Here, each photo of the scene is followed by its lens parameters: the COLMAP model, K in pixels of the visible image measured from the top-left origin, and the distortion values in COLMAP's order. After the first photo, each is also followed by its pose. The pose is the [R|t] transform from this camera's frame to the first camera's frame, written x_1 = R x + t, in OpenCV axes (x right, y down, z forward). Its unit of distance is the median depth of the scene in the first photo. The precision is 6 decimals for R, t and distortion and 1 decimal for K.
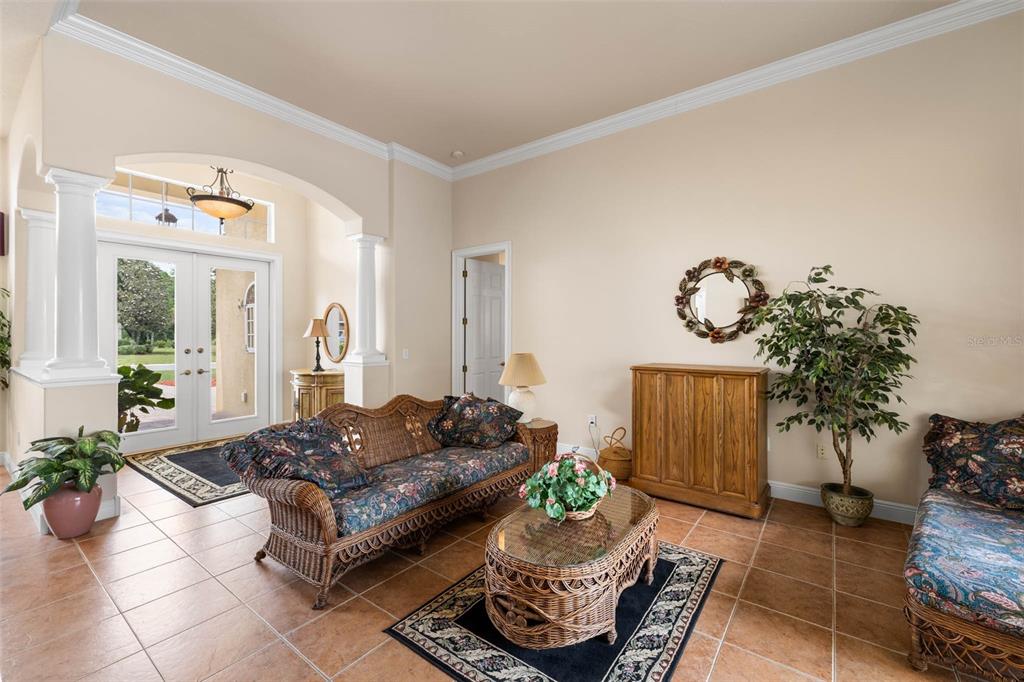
lens RADIAL K [[435.0, 0, 505.1], [0, 435.0, 332.4], [0, 0, 1]] dist [-0.000068, -0.000016]
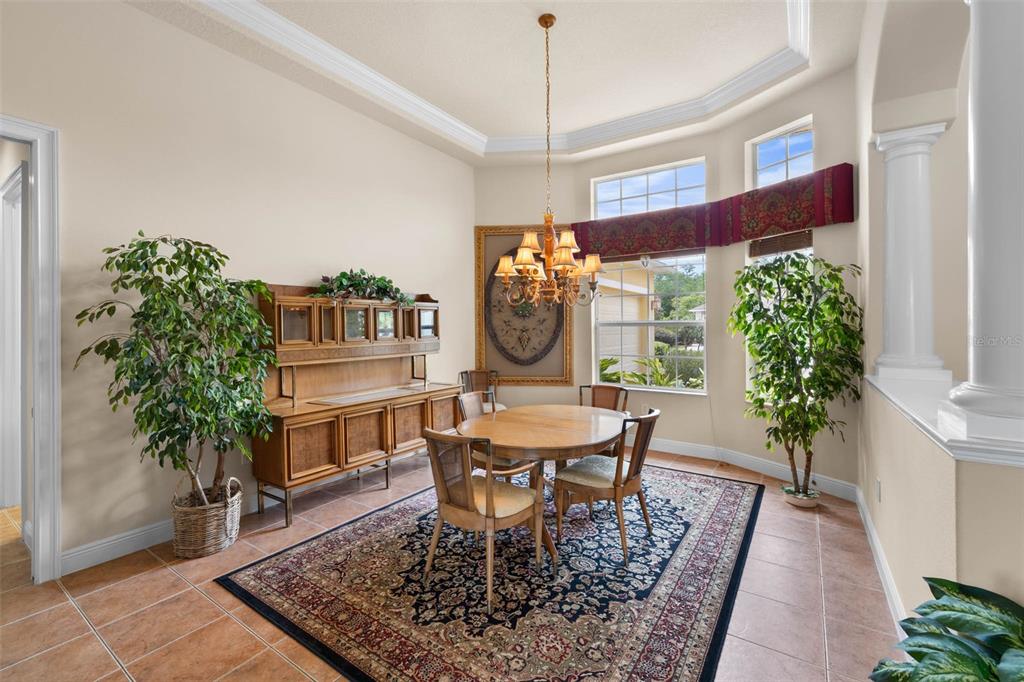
lens RADIAL K [[435.0, 0, 505.1], [0, 435.0, 332.4], [0, 0, 1]] dist [-0.000068, -0.000016]
pose [[0.047384, 0.006281, -0.998857, -0.472230], [0.009855, 0.999929, 0.006755, 0.003718], [0.998828, -0.010164, 0.047319, 0.396855]]
